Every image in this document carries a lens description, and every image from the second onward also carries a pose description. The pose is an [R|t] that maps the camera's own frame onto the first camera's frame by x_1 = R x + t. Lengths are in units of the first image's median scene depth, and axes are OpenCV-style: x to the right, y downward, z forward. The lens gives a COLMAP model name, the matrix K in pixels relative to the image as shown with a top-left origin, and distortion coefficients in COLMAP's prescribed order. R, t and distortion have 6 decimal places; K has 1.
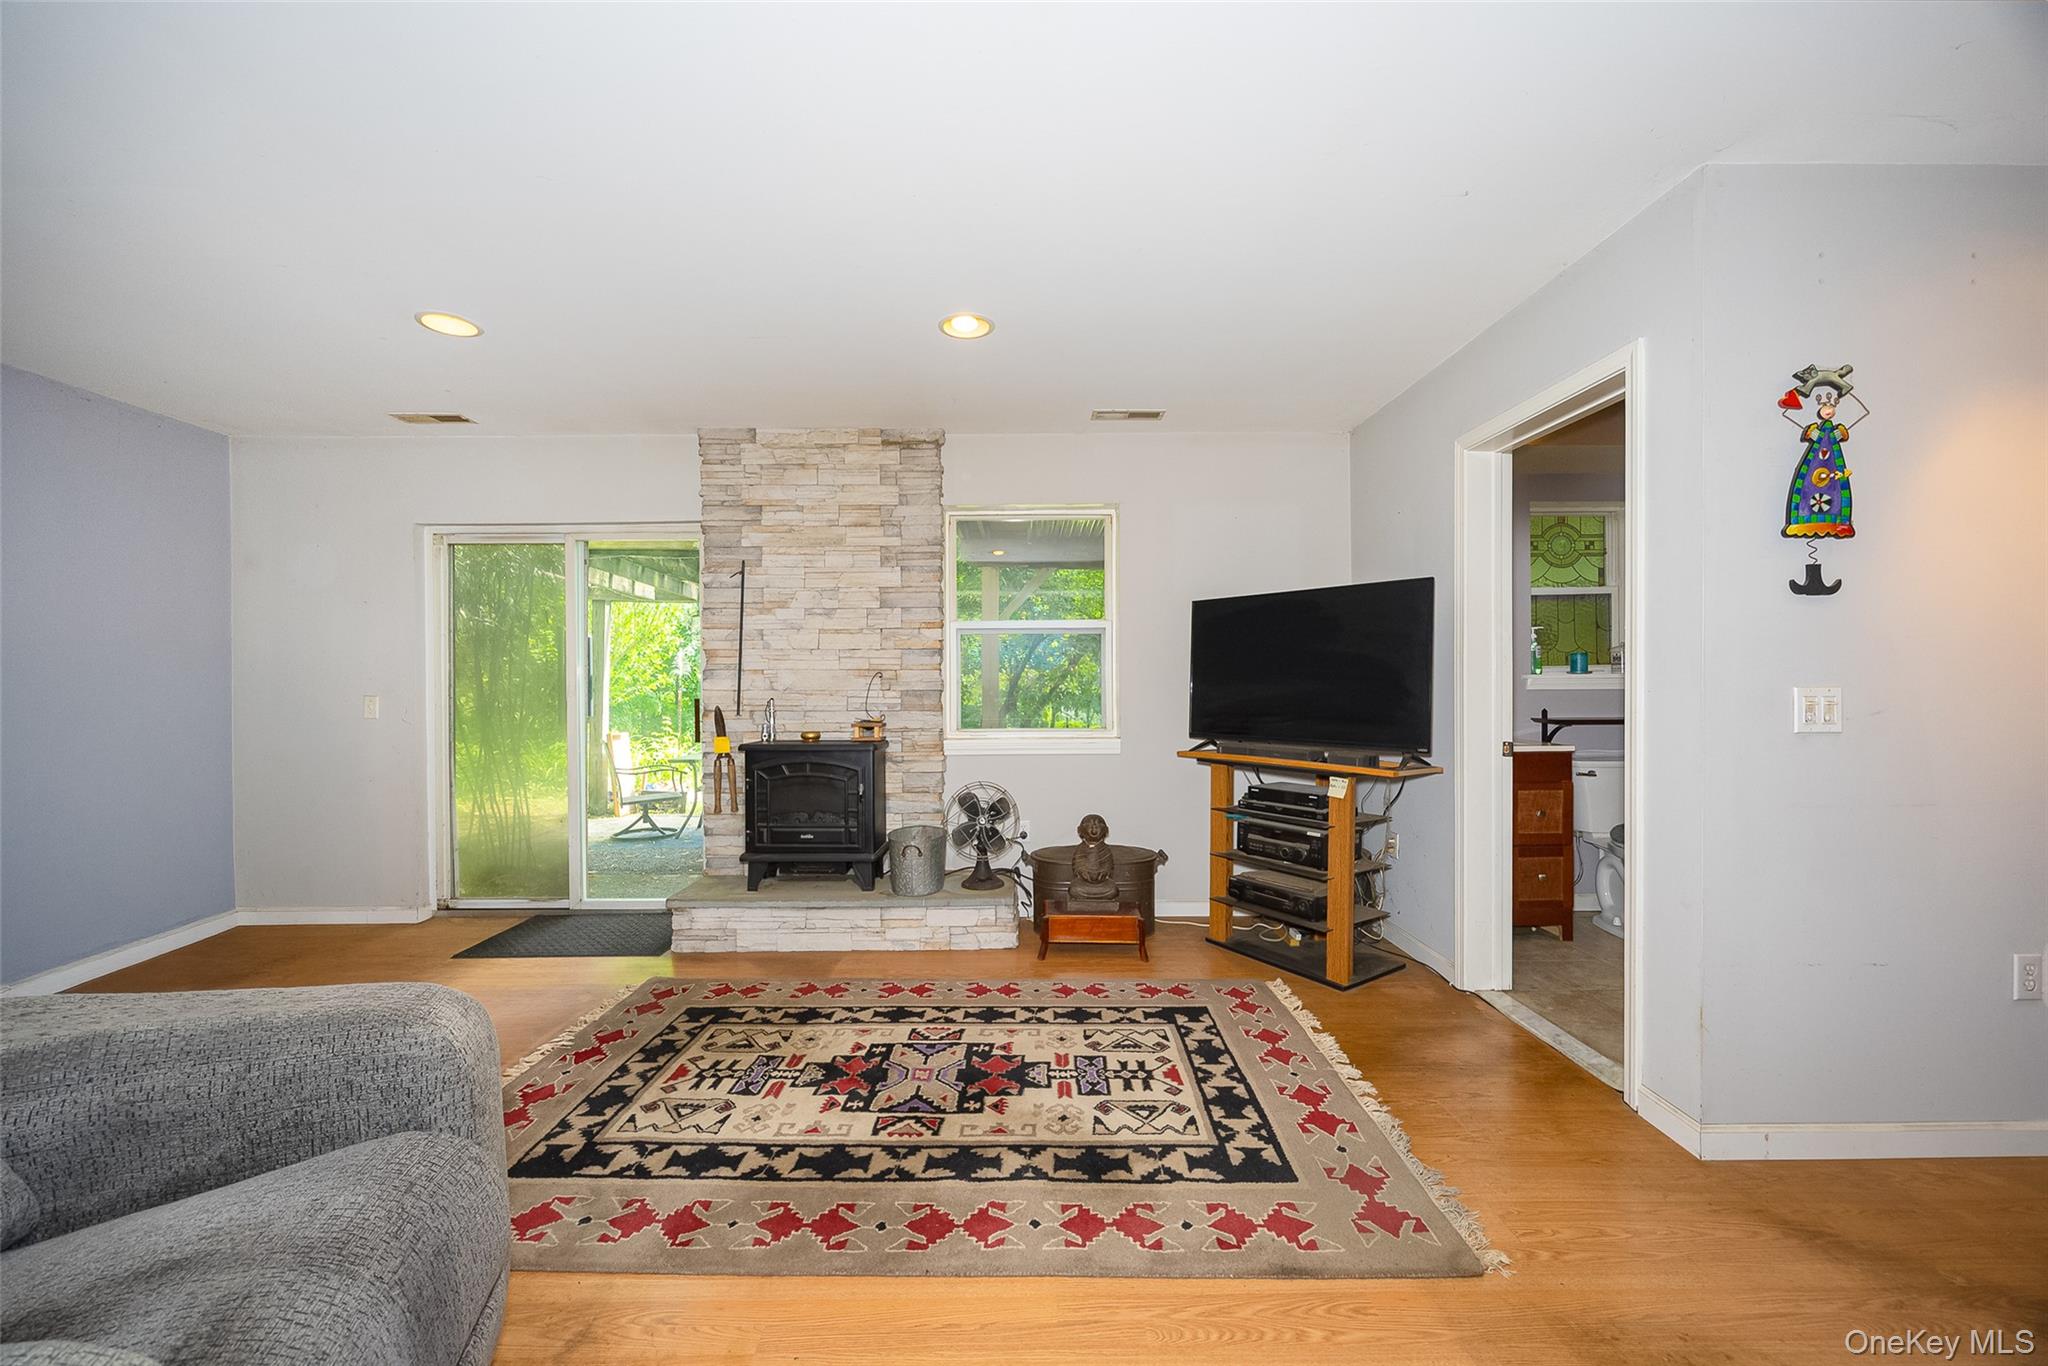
lens RADIAL K [[809.7, 0, 1026.0], [0, 809.7, 697.0], [0, 0, 1]] dist [-0.000576, -0.000005]
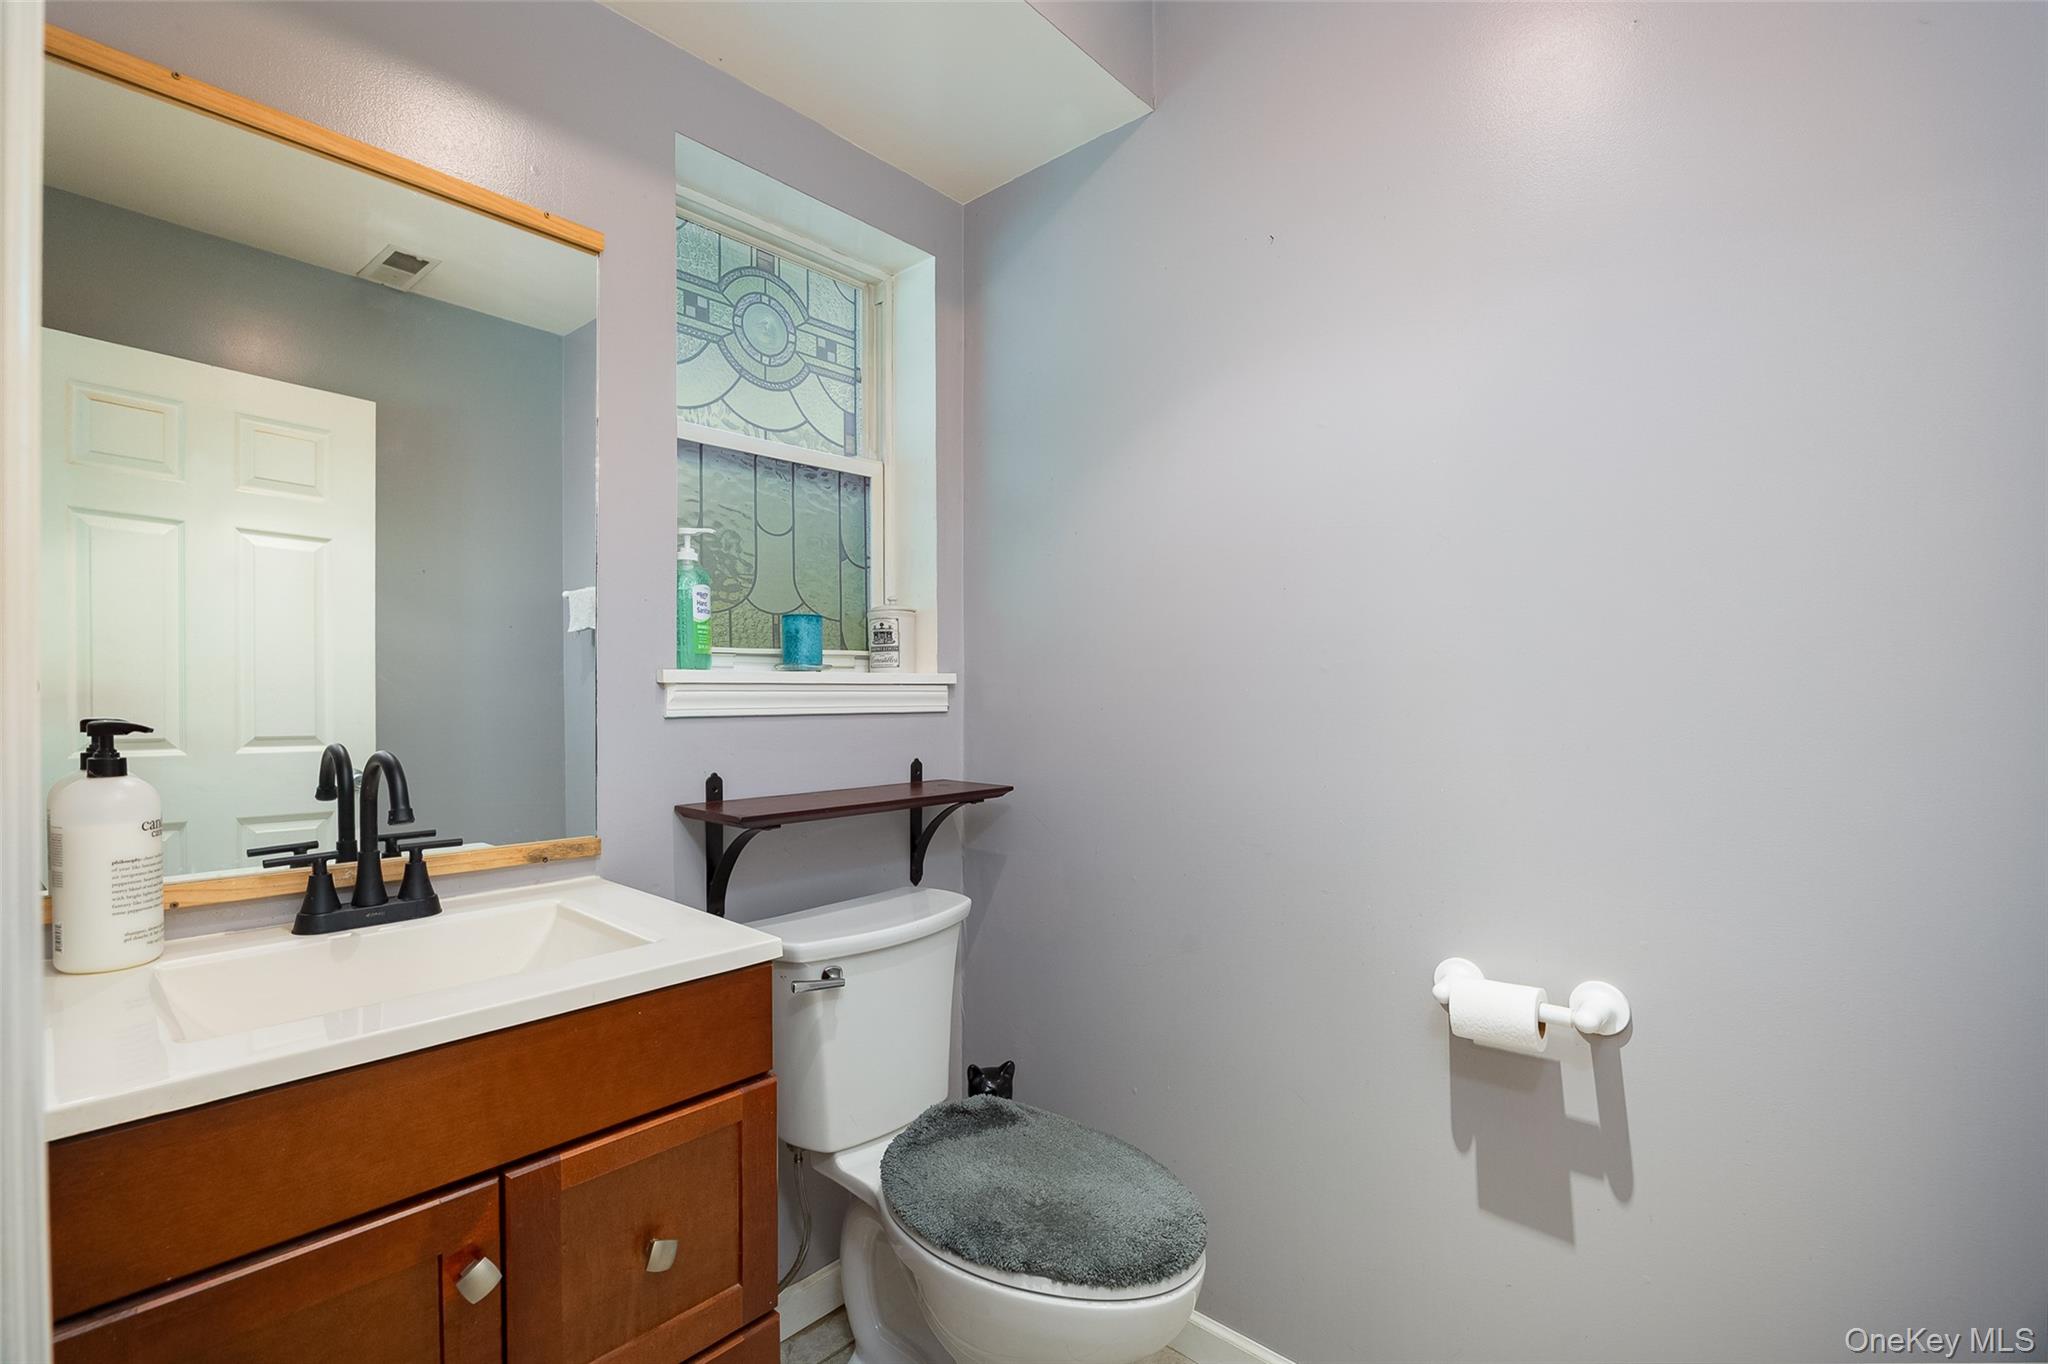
lens RADIAL K [[910.3, 0, 1022.0], [0, 910.3, 687.3], [0, 0, 1]] dist [-0.000455, -0.000019]
pose [[0.667551, 0.004006, 0.744553, 0.425459], [-0.002805, 0.999992, -0.002865, -0.019030], [-0.744559, -0.000176, 0.667557, 0.627014]]
